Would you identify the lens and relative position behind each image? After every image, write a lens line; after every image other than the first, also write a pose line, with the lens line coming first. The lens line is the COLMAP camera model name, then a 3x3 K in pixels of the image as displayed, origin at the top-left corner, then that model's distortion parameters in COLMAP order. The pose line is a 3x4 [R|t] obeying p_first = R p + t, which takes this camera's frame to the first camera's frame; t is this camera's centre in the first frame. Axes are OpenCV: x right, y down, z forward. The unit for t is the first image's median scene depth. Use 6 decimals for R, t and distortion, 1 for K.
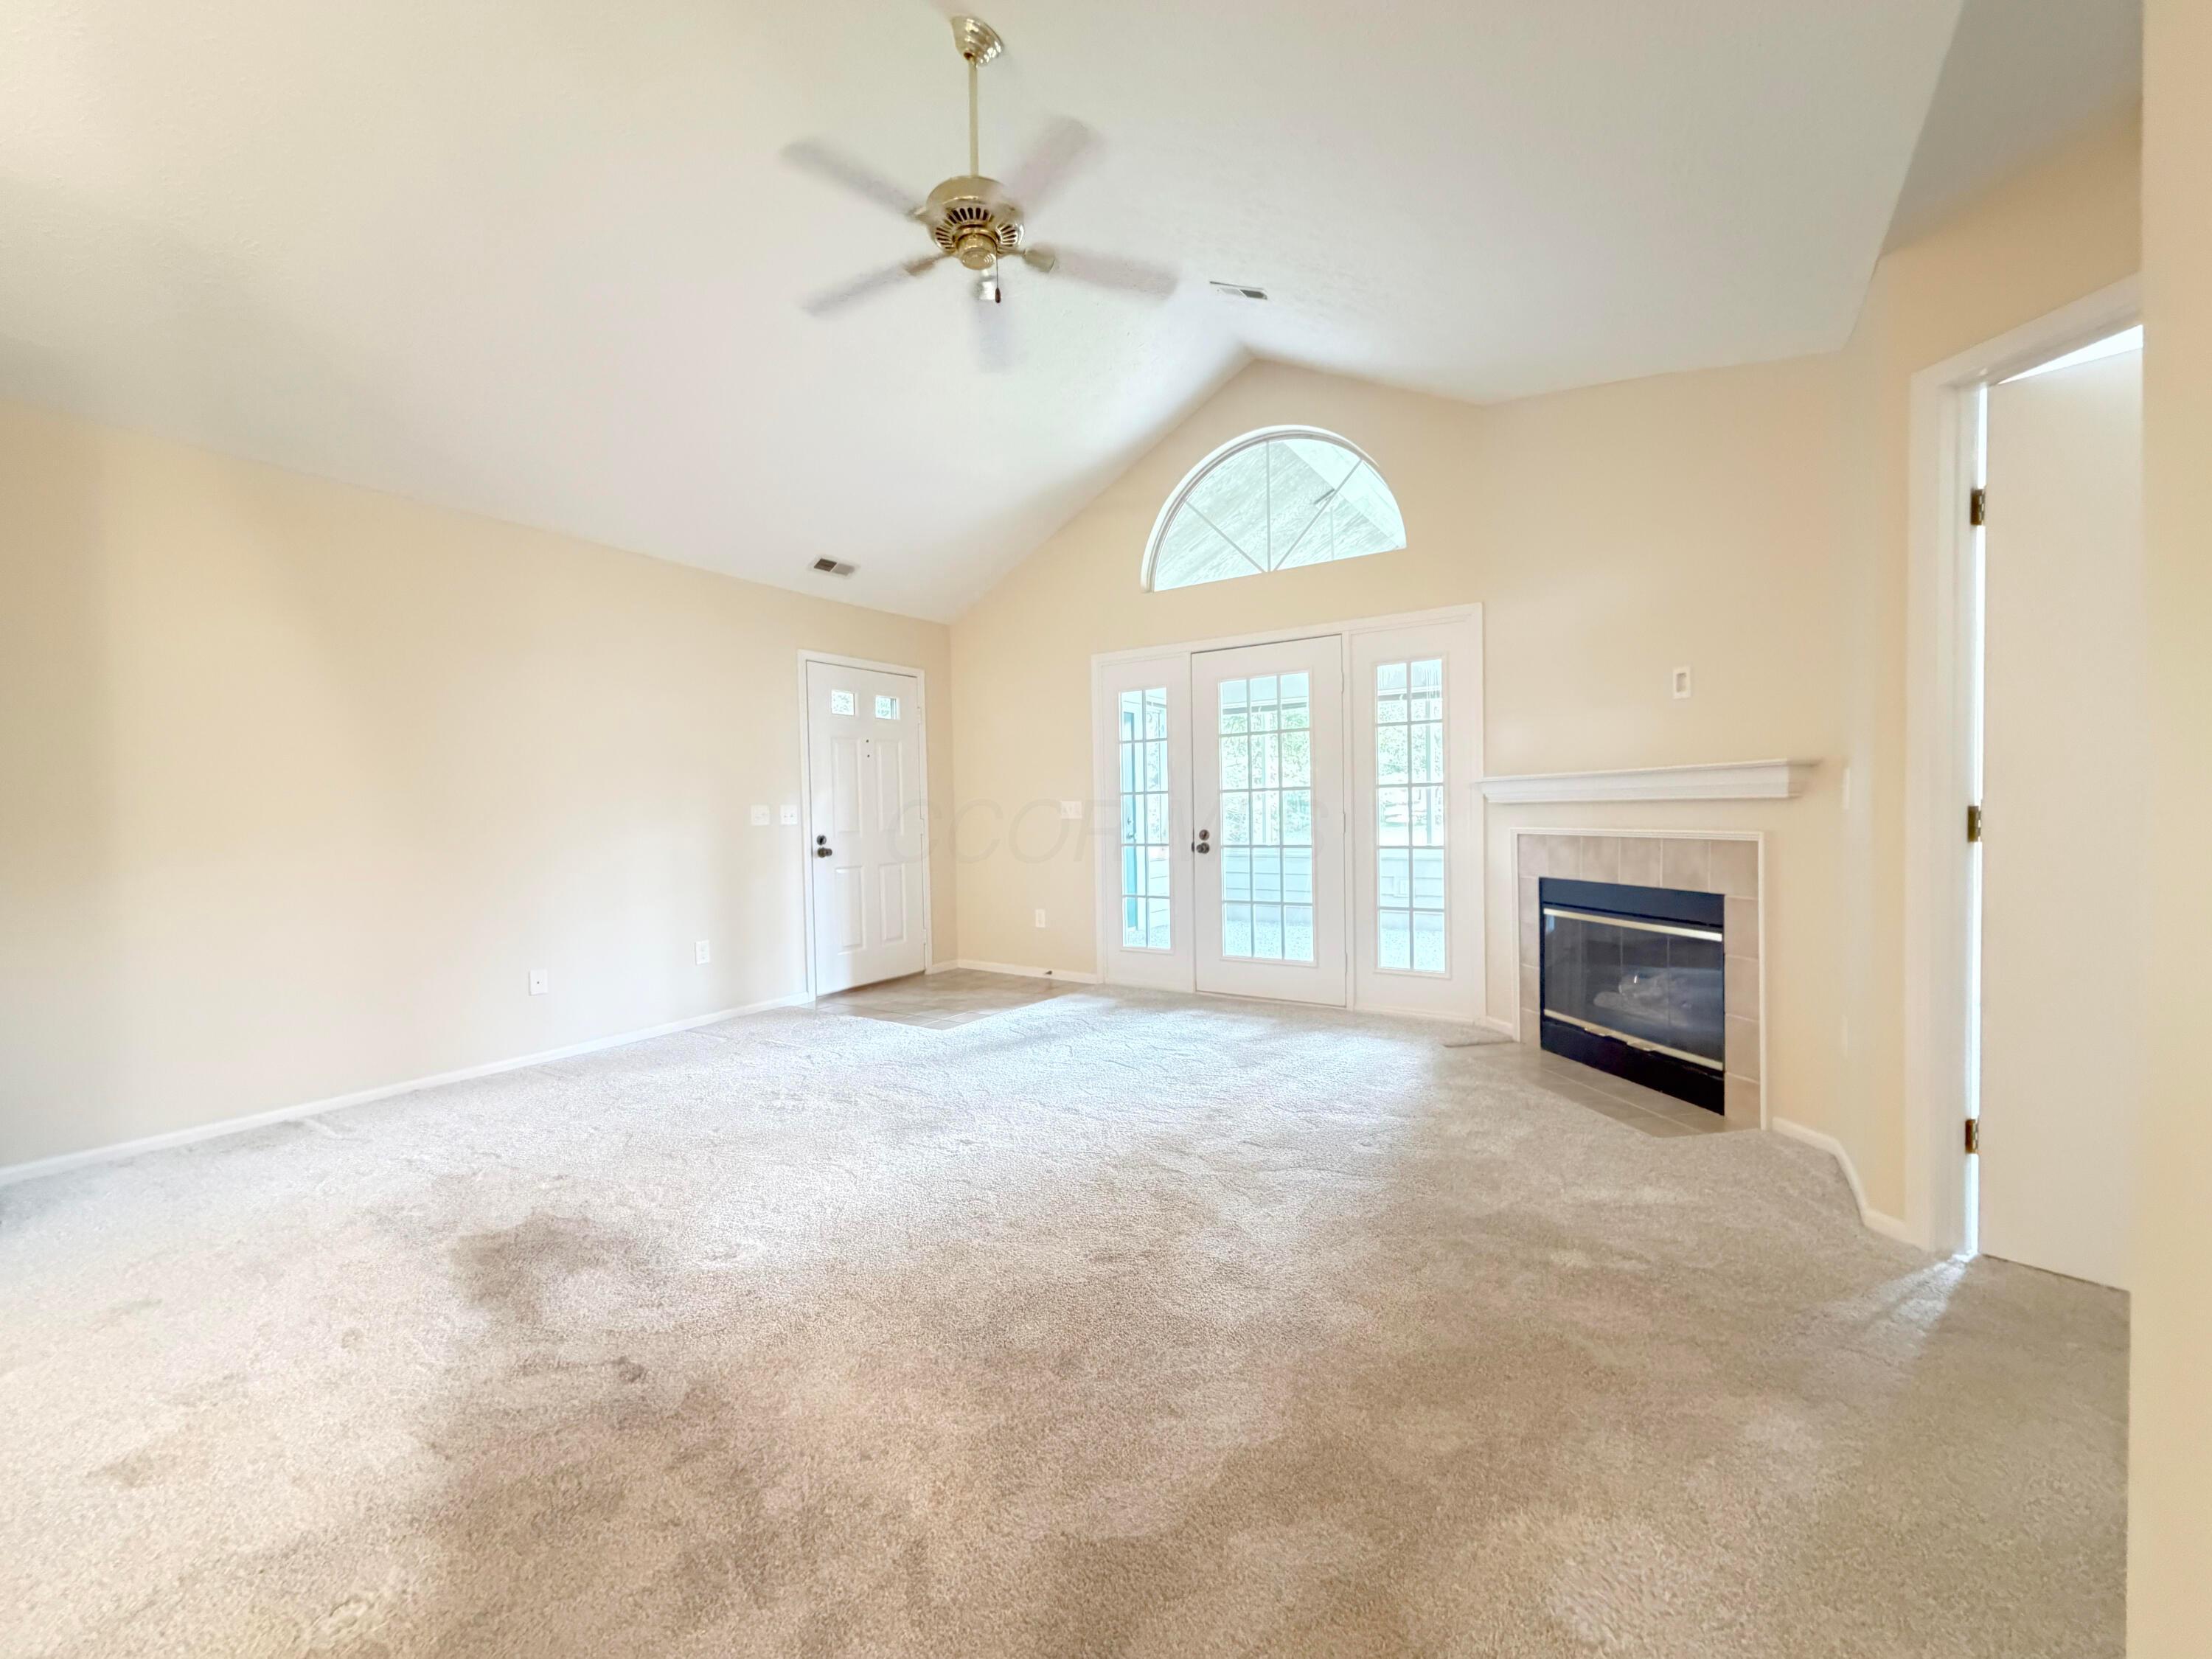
lens RADIAL K [[886.0, 0, 1101.1], [0, 886.0, 835.9], [0, 0, 1]] dist [-0.000821, -0.000188]
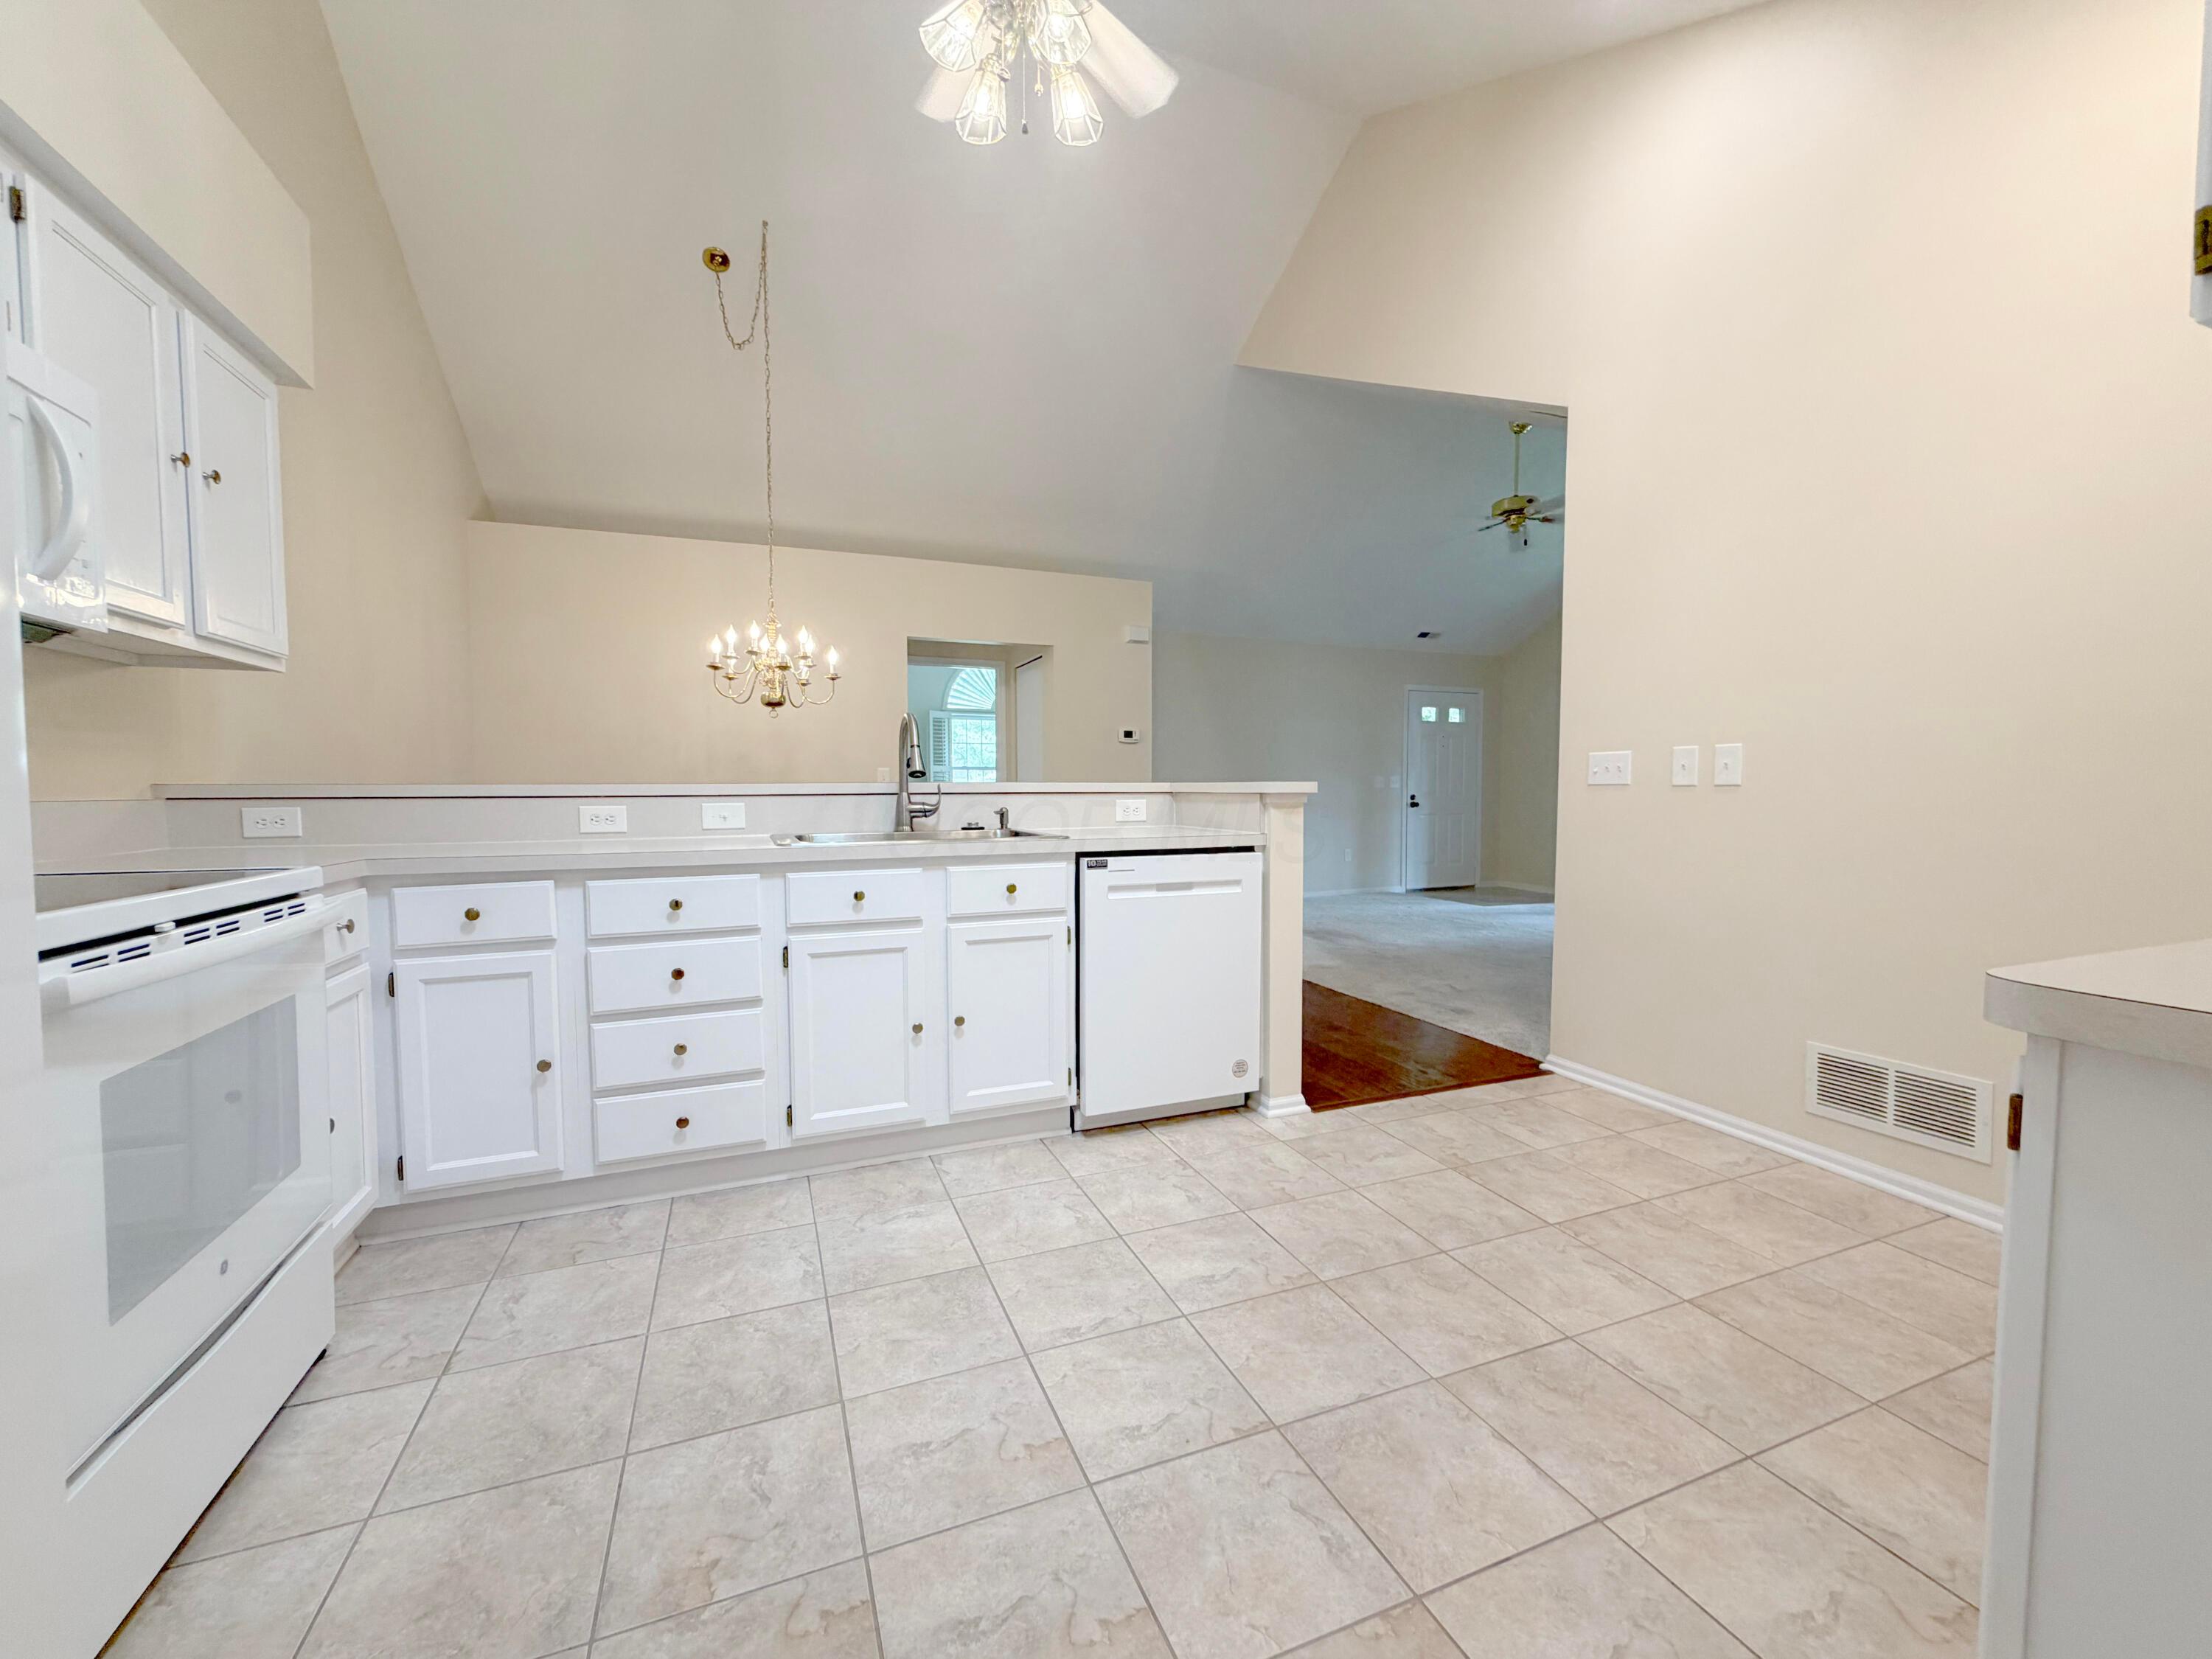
lens RADIAL K [[886.0, 0, 1090.8], [0, 886.0, 832.5], [0, 0, 1]] dist [-0.000821, -0.000188]
pose [[0.819457, 0.045734, -0.571313, 0.206673], [-0.027115, 0.998789, 0.041061, 0.026554], [0.572499, -0.018157, 0.819704, -1.021758]]
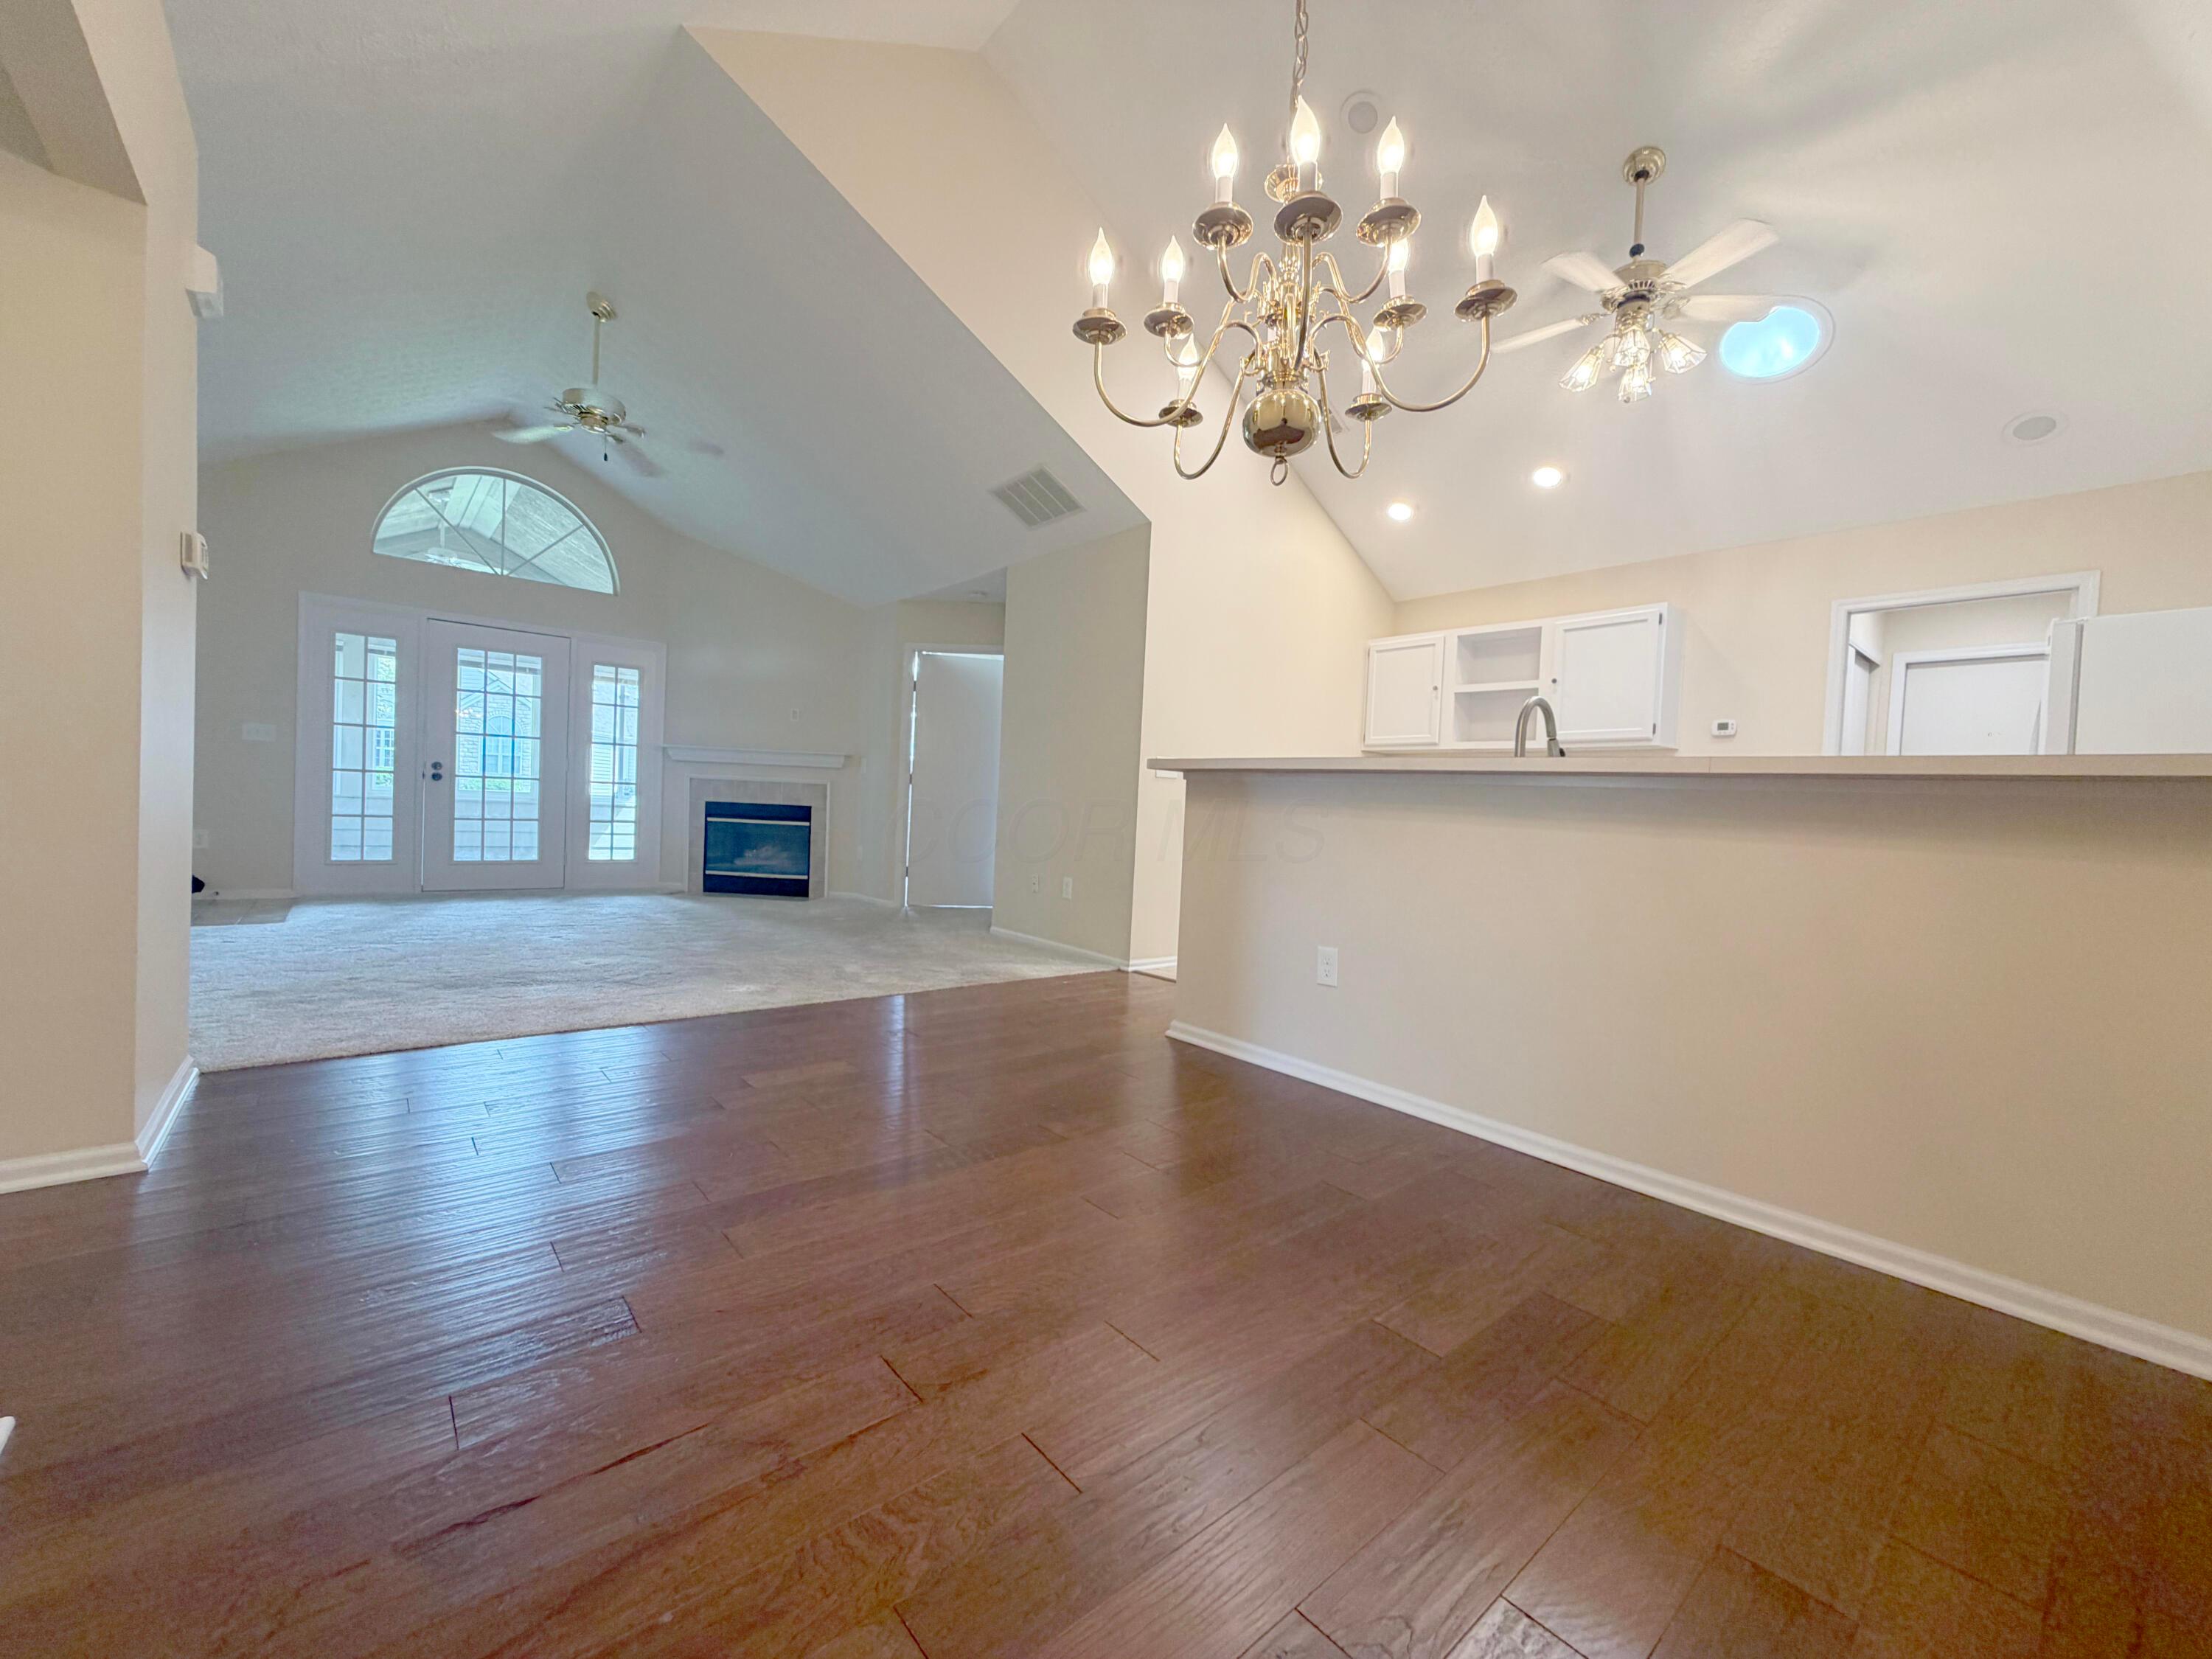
lens RADIAL K [[886.0, 0, 1119.6], [0, 886.0, 827.1], [0, 0, 1]] dist [-0.000821, -0.000188]
pose [[0.272571, 0.007306, 0.962108, -1.094226], [-0.028353, 0.999598, 0.000442, 0.076250], [-0.961718, -0.027399, 0.272668, -0.376057]]
